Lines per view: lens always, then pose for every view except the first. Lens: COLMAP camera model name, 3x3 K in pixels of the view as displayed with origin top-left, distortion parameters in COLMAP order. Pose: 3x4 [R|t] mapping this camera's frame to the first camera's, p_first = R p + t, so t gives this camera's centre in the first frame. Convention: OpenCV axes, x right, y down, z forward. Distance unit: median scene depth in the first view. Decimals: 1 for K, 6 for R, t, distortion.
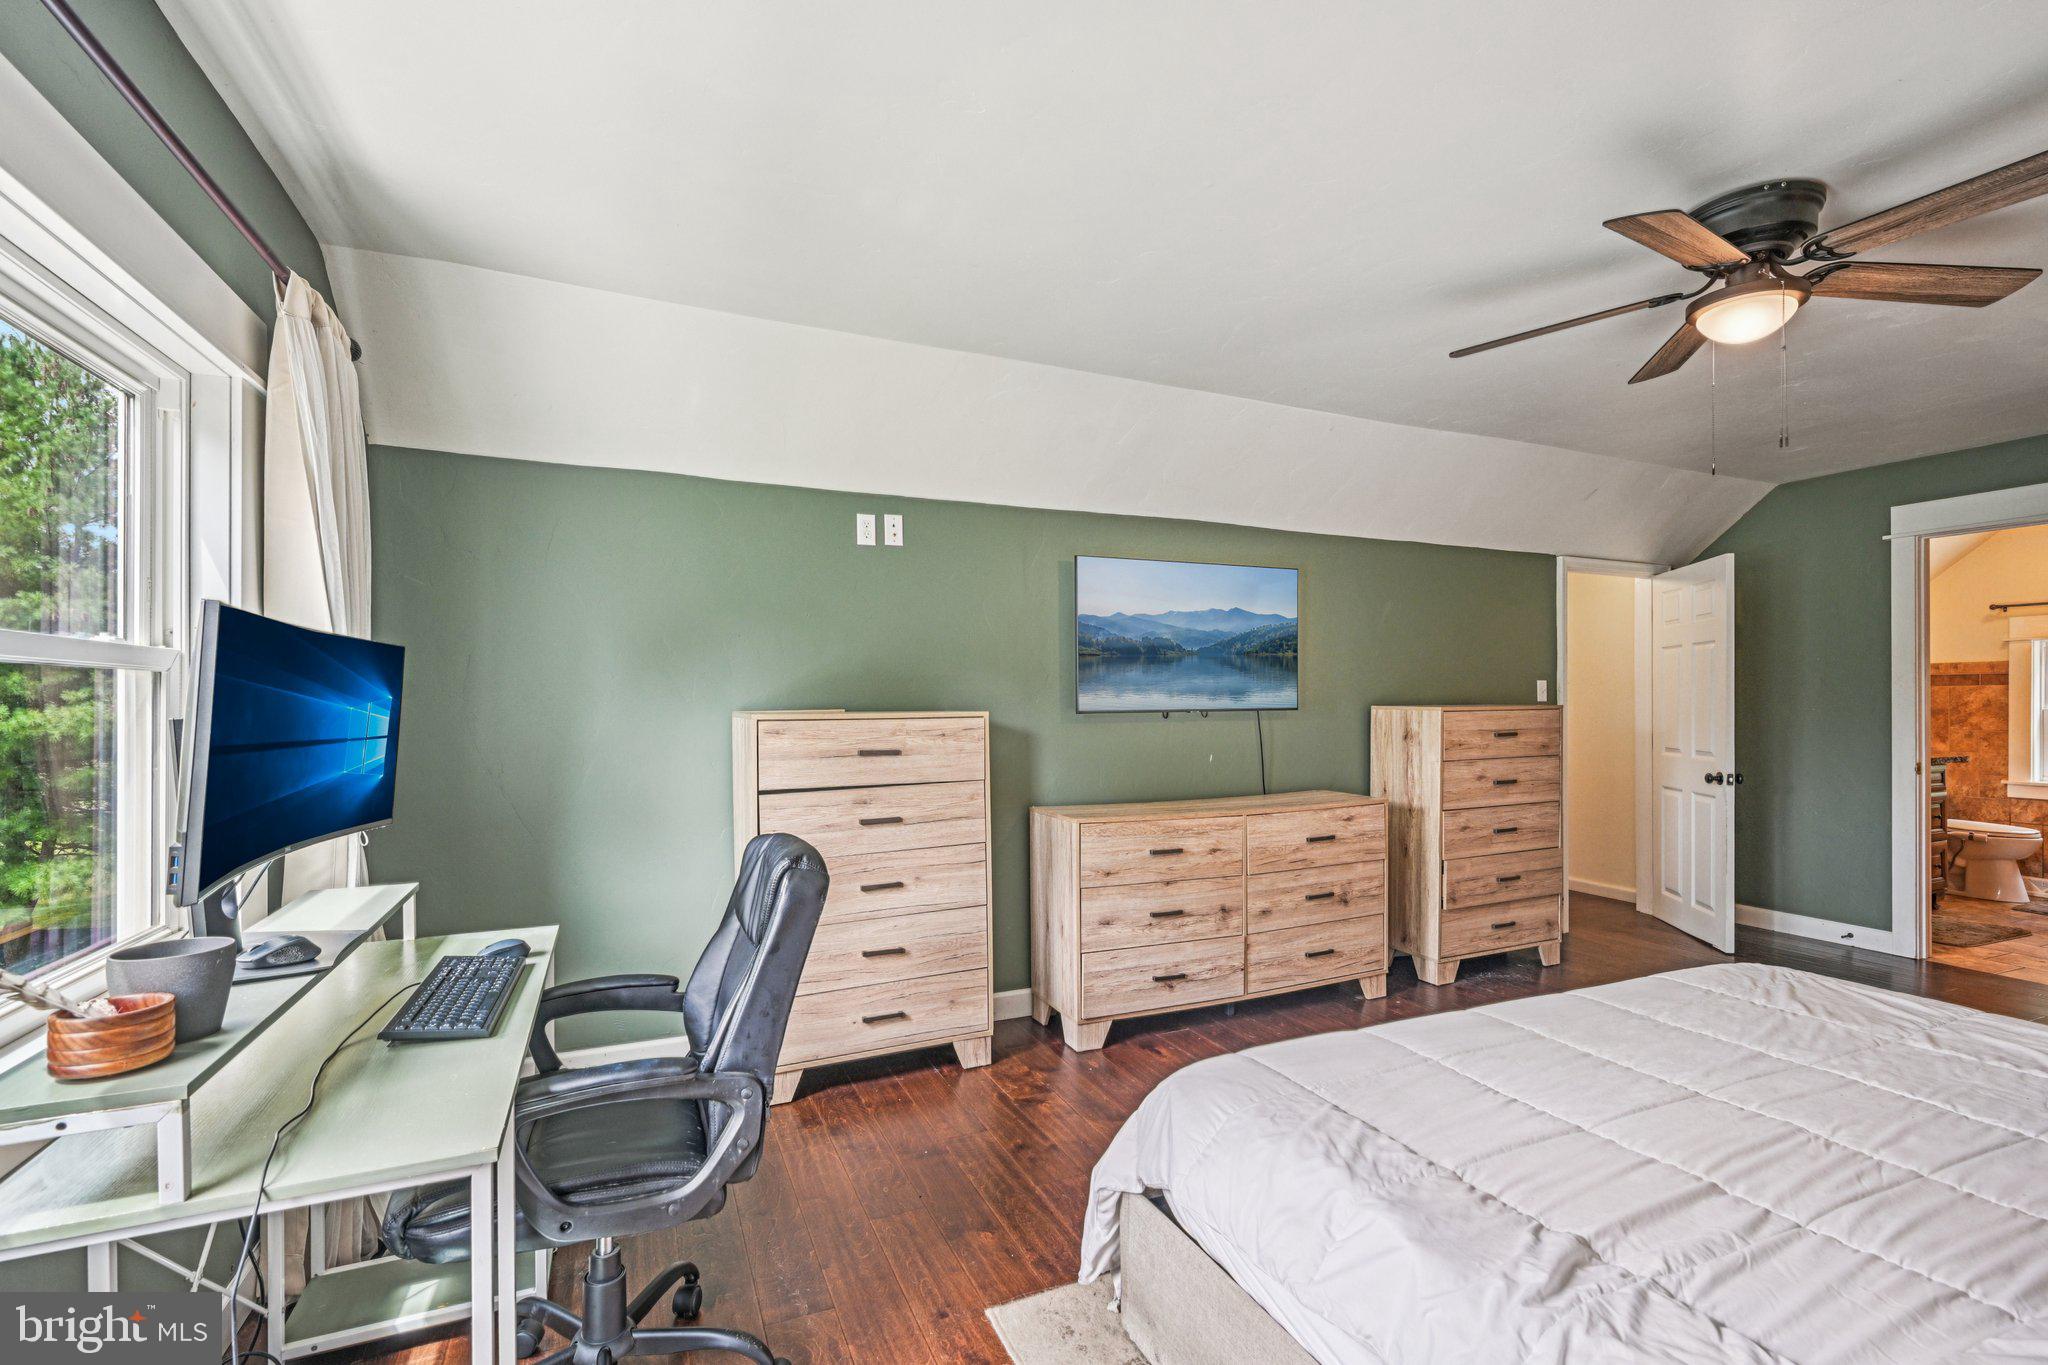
lens RADIAL K [[929.8, 0, 988.4], [0, 929.8, 711.3], [0, 0, 1]] dist [-0.000516, -0.000130]
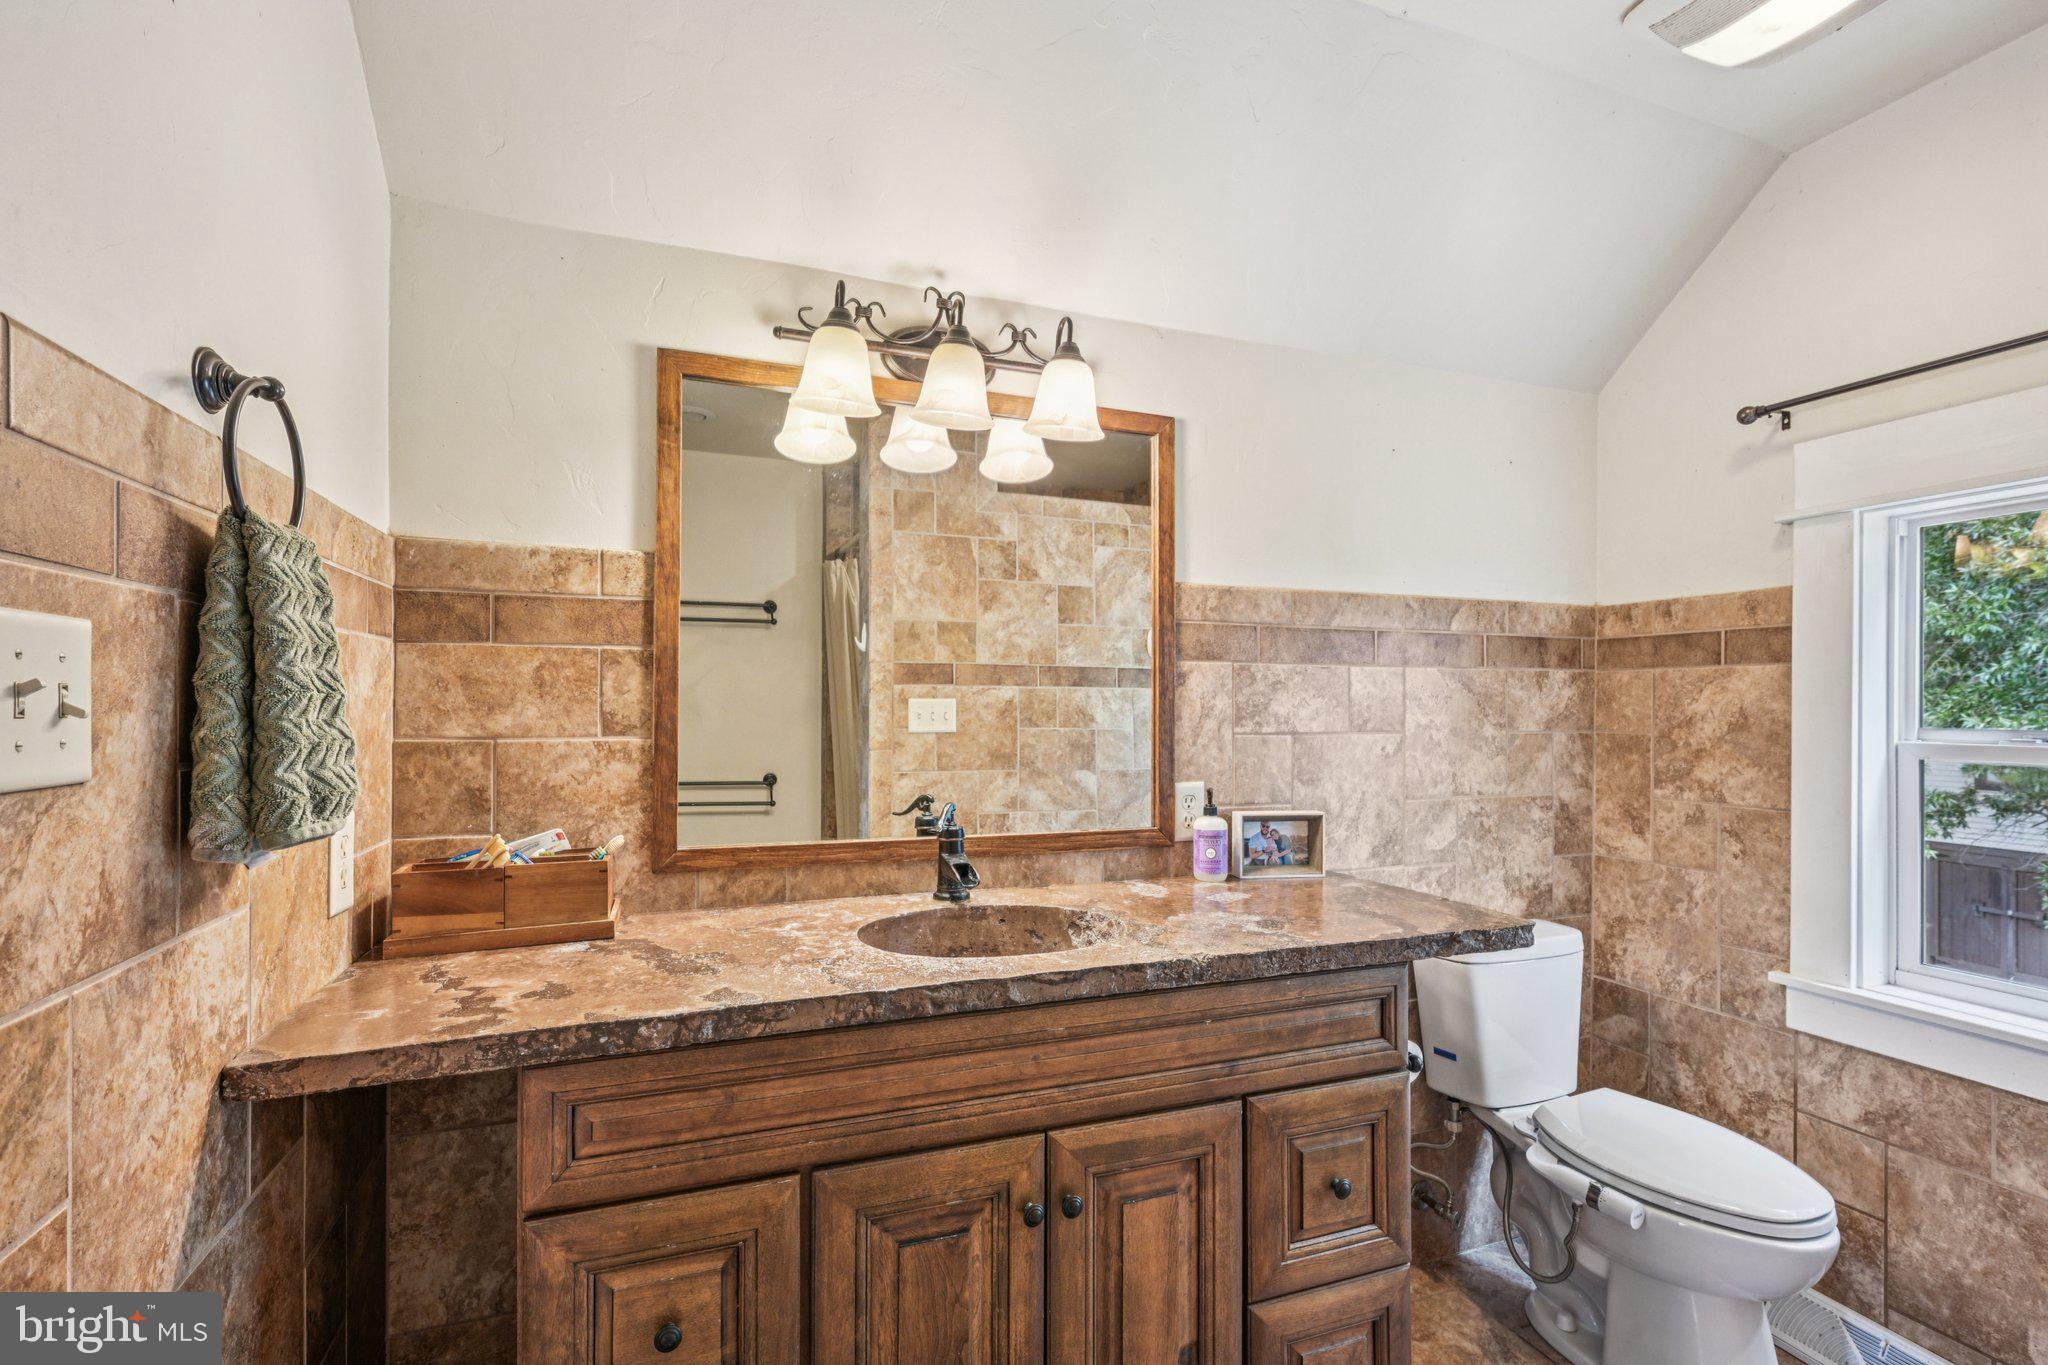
lens RADIAL K [[929.8, 0, 1033.1], [0, 929.8, 704.5], [0, 0, 1]] dist [-0.000516, -0.000130]
pose [[0.998752, 0.011563, -0.048586, 0.852309], [-0.012060, 0.999878, -0.009967, -0.008426], [0.048465, 0.010541, 0.998769, 0.672184]]
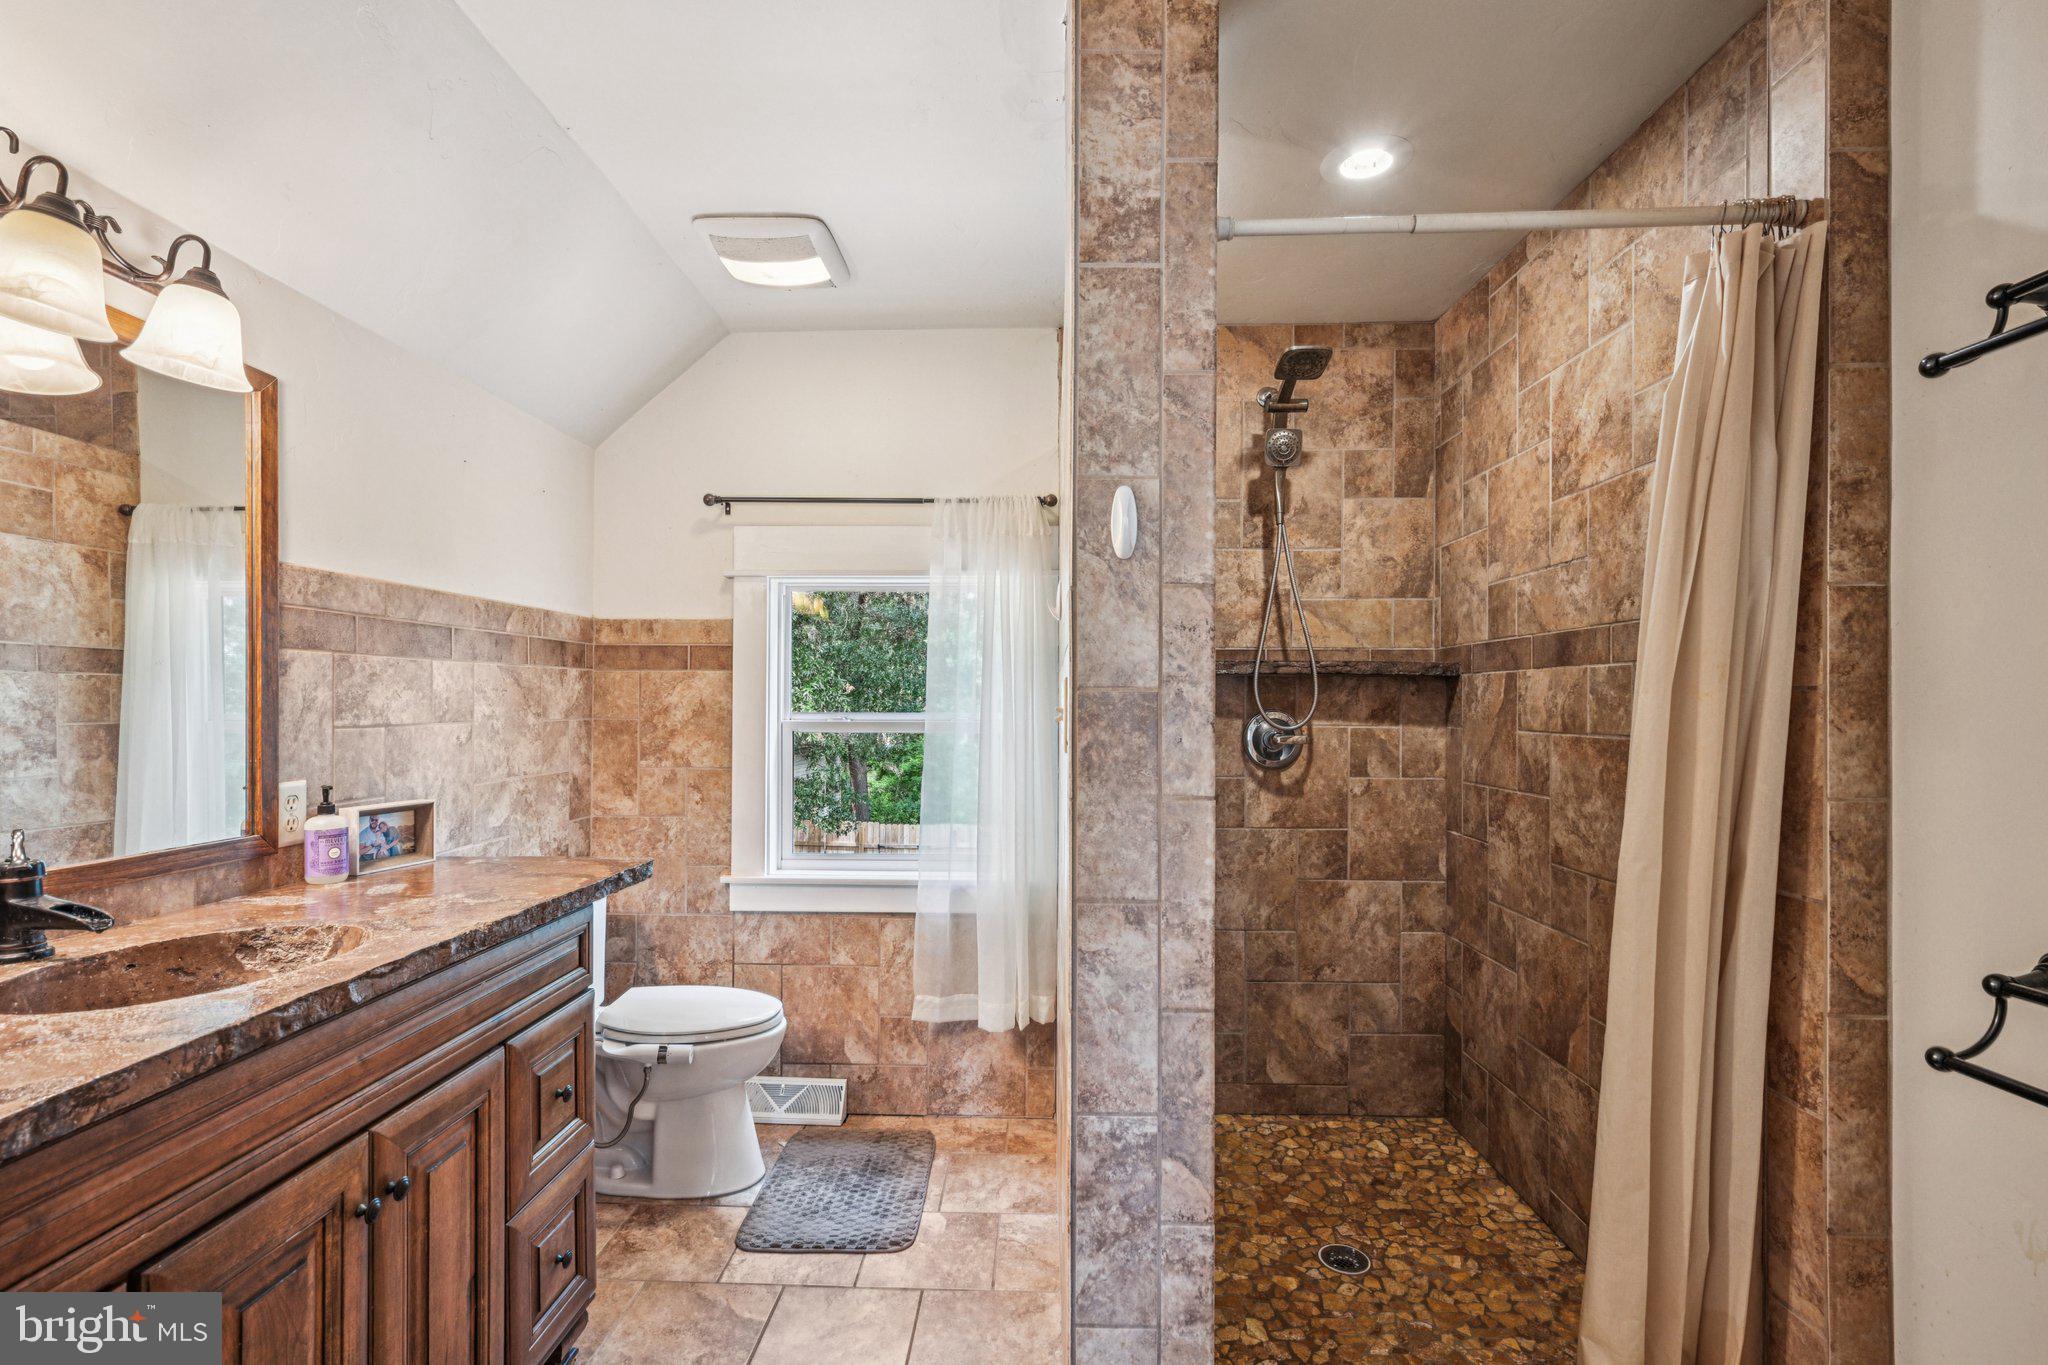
lens RADIAL K [[929.8, 0, 1028.3], [0, 929.8, 701.2], [0, 0, 1]] dist [-0.000516, -0.000130]
pose [[0.416984, 0.010119, 0.908857, 0.726877], [-0.000617, 0.999941, -0.010849, -0.007829], [-0.908913, 0.003963, 0.416966, 0.662163]]
